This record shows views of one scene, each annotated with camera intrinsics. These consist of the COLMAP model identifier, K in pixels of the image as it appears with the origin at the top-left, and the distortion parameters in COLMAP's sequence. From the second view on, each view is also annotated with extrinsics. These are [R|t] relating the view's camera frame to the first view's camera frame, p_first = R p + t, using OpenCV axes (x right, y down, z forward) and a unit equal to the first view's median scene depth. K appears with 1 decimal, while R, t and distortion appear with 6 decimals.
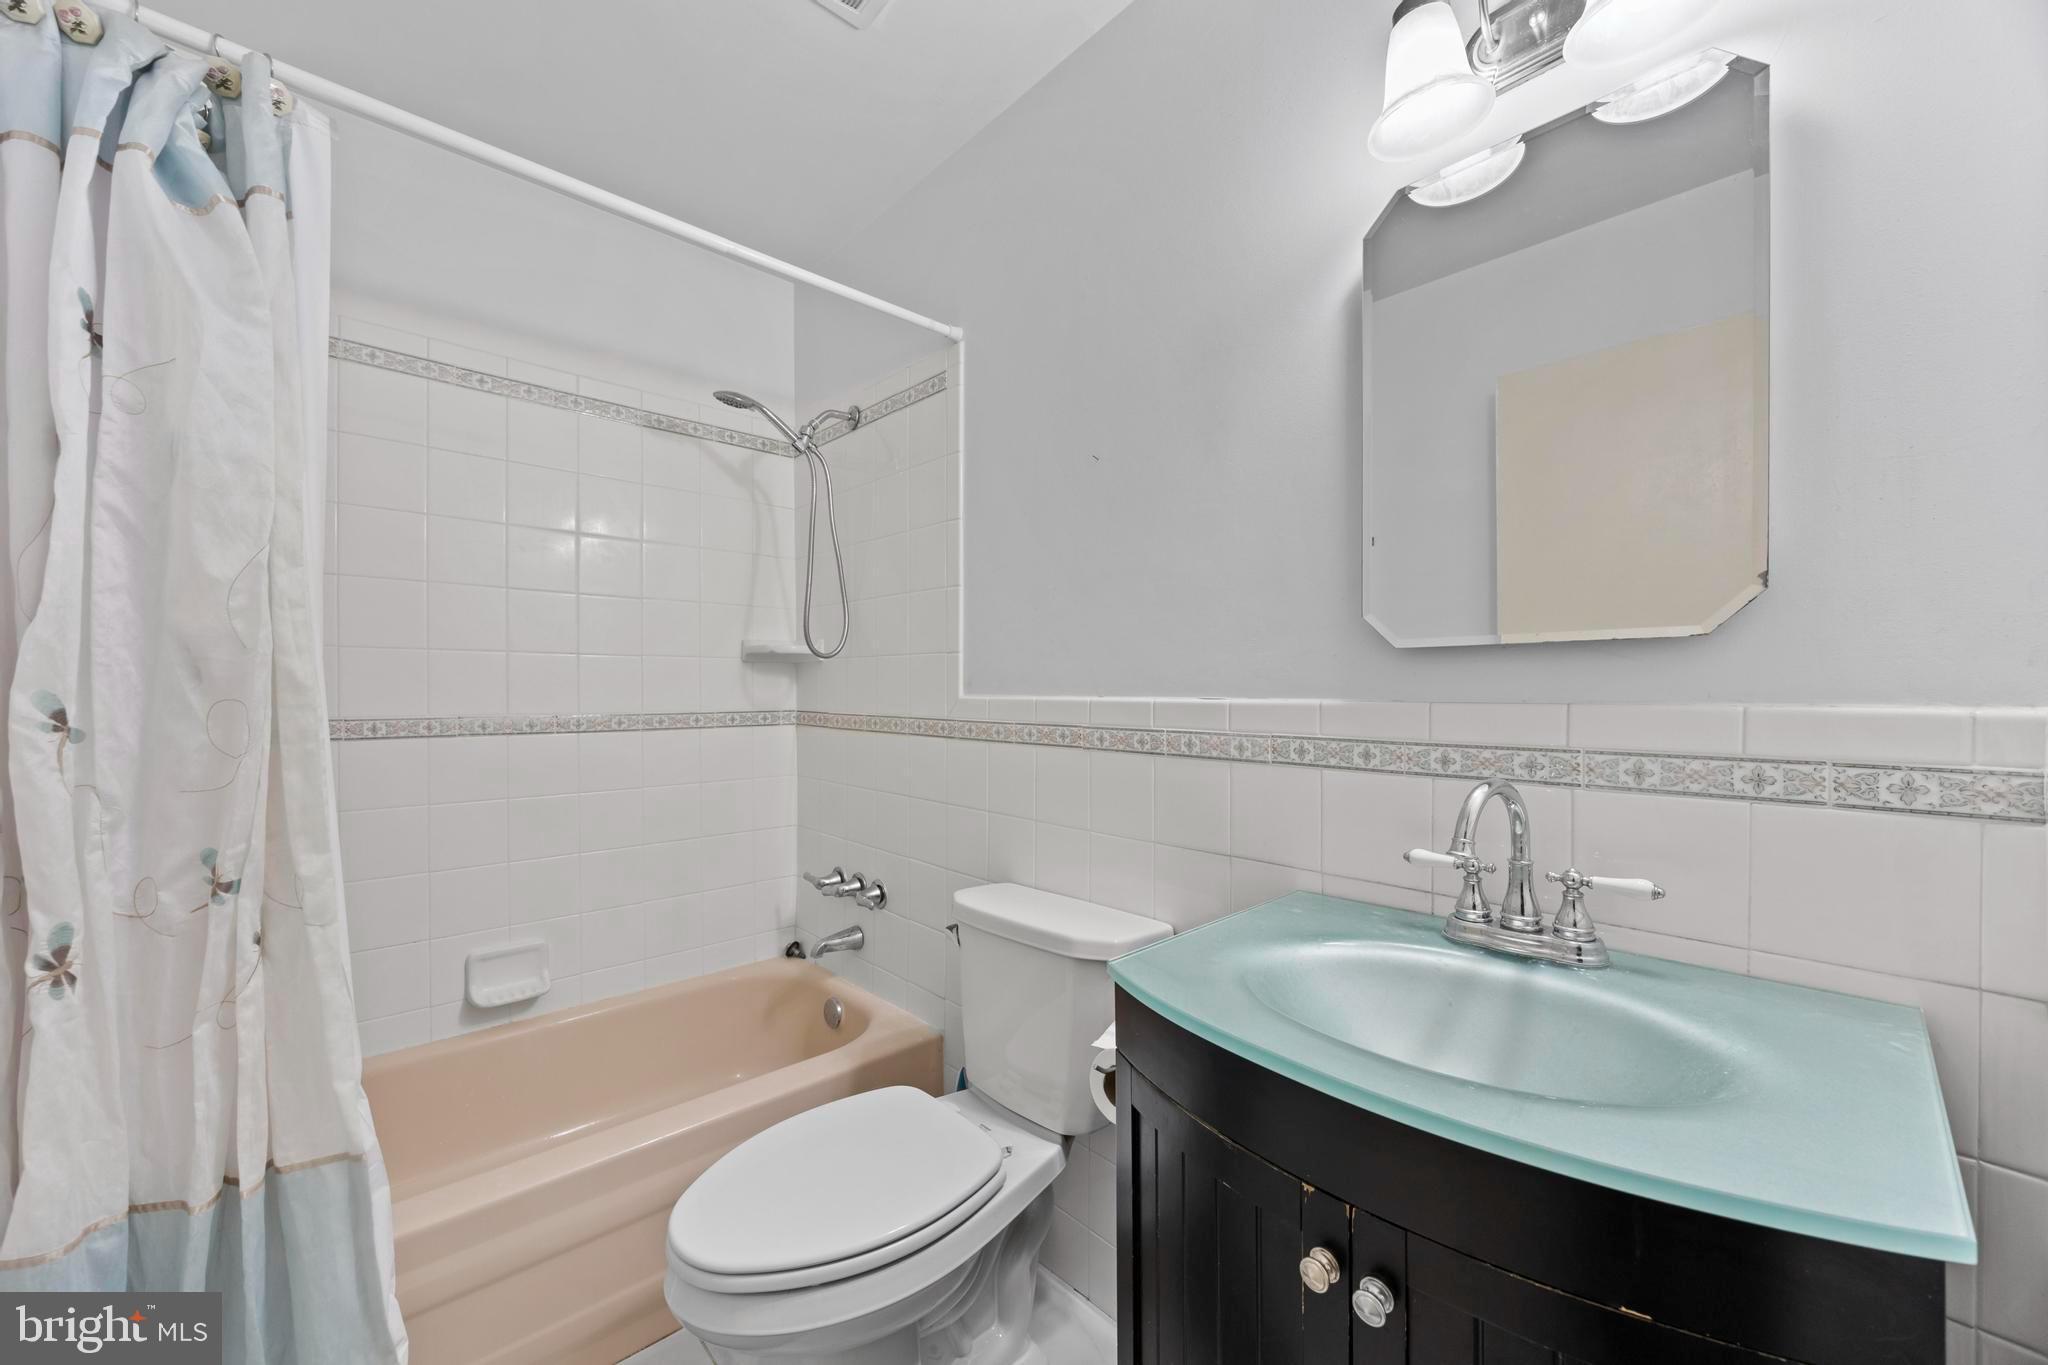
lens RADIAL K [[778.3, 0, 1020.5], [0, 778.3, 682.2], [0, 0, 1]] dist [-0.002462, 0.000098]
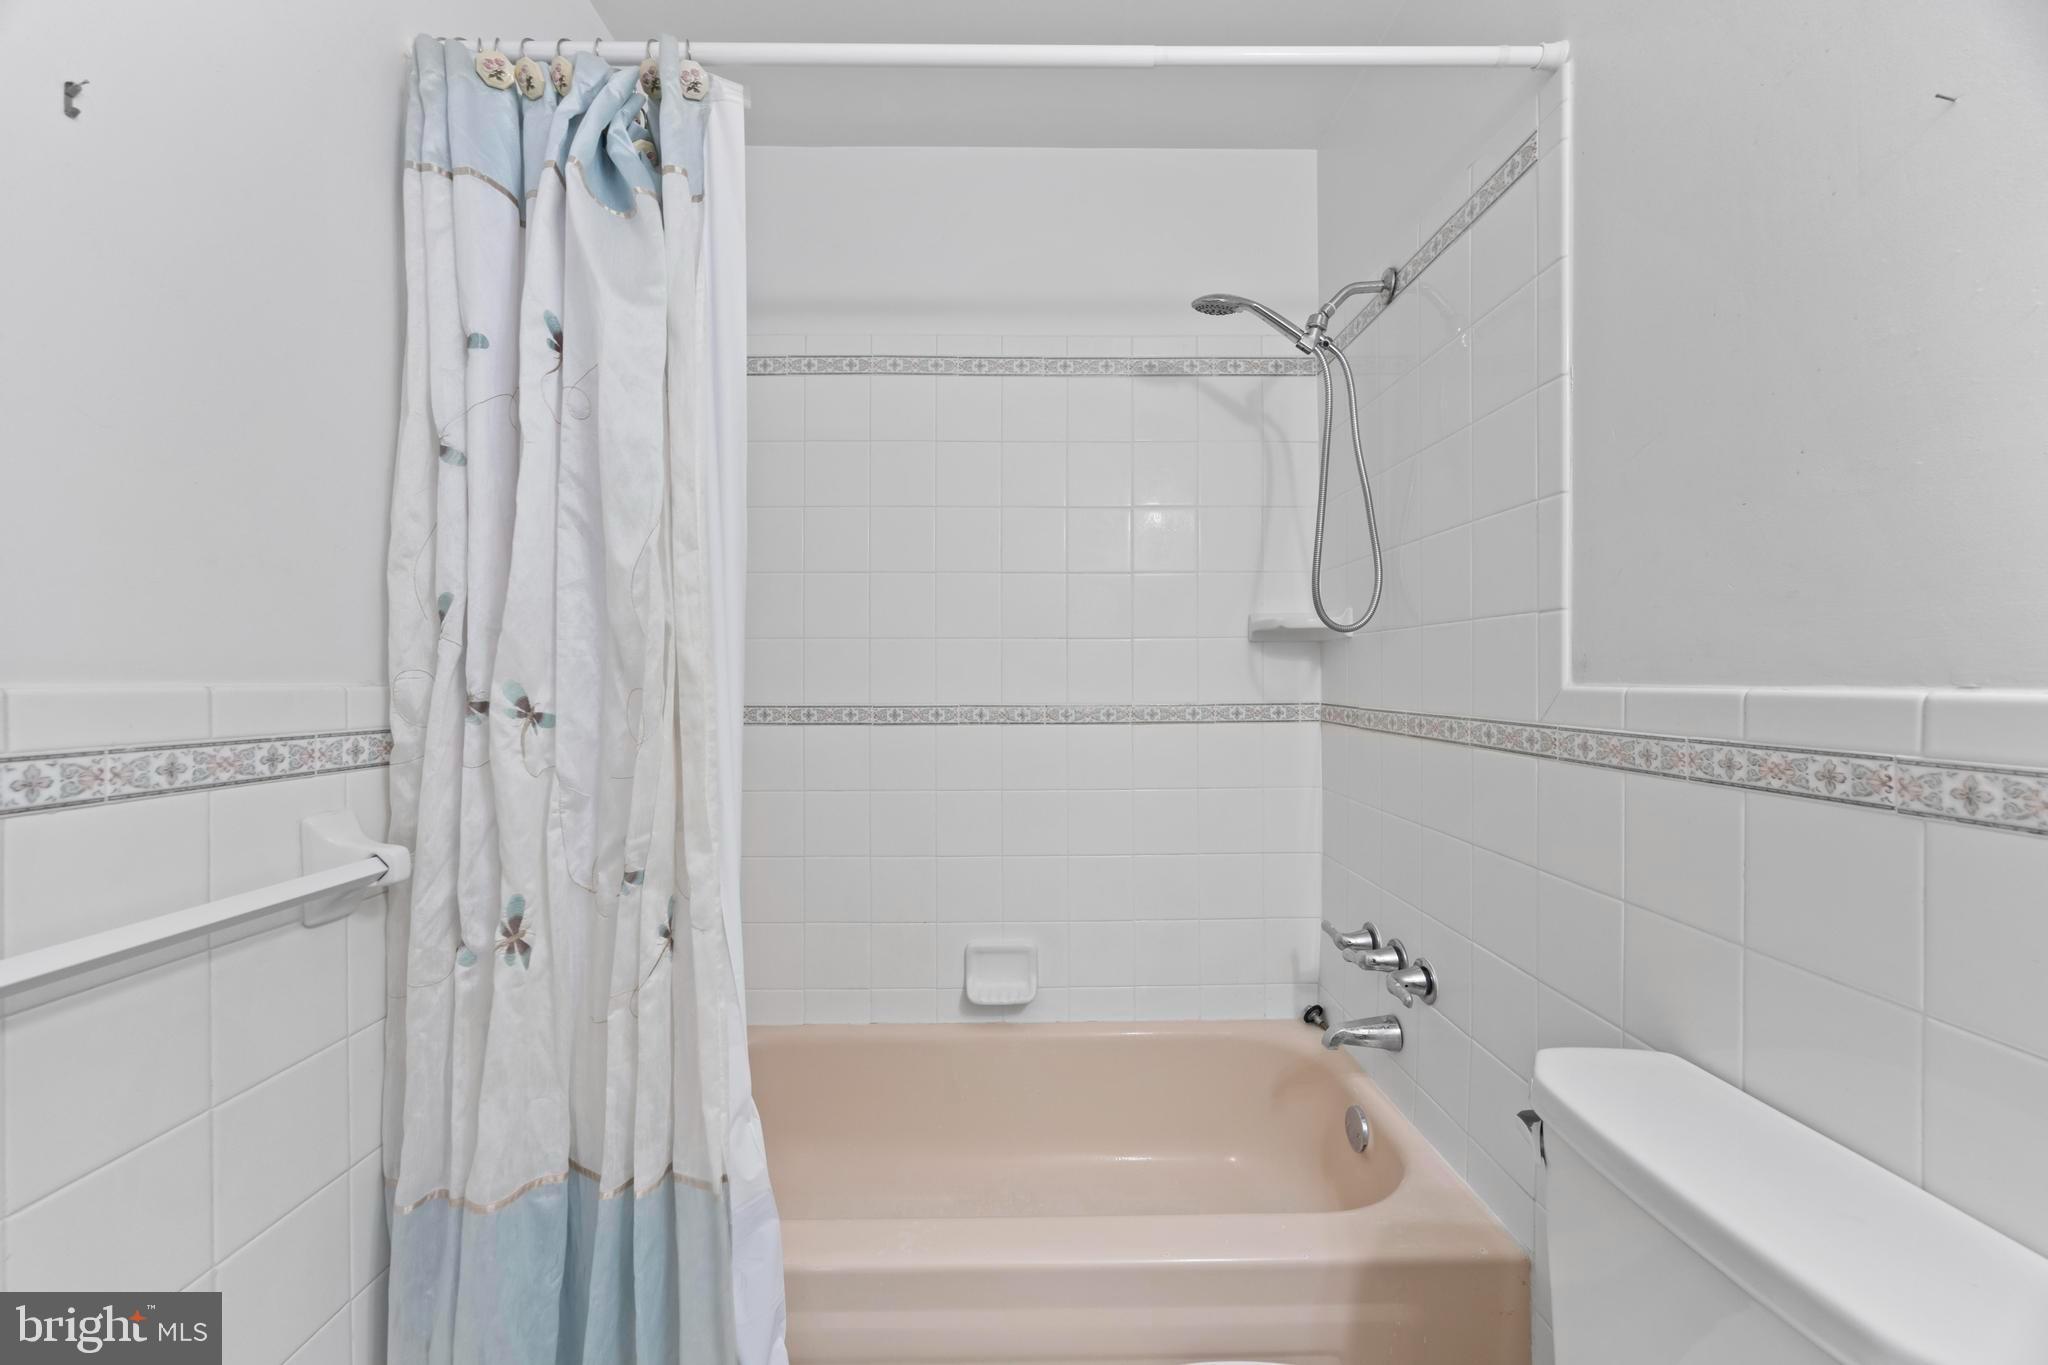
lens RADIAL K [[778.3, 0, 1020.5], [0, 778.3, 682.2], [0, 0, 1]] dist [-0.002462, 0.000098]
pose [[0.744013, -0.000272, -0.668165, 0.006437], [0.011063, 0.999868, 0.011911, 0.004196], [0.668074, -0.016254, 0.743918, 0.309972]]
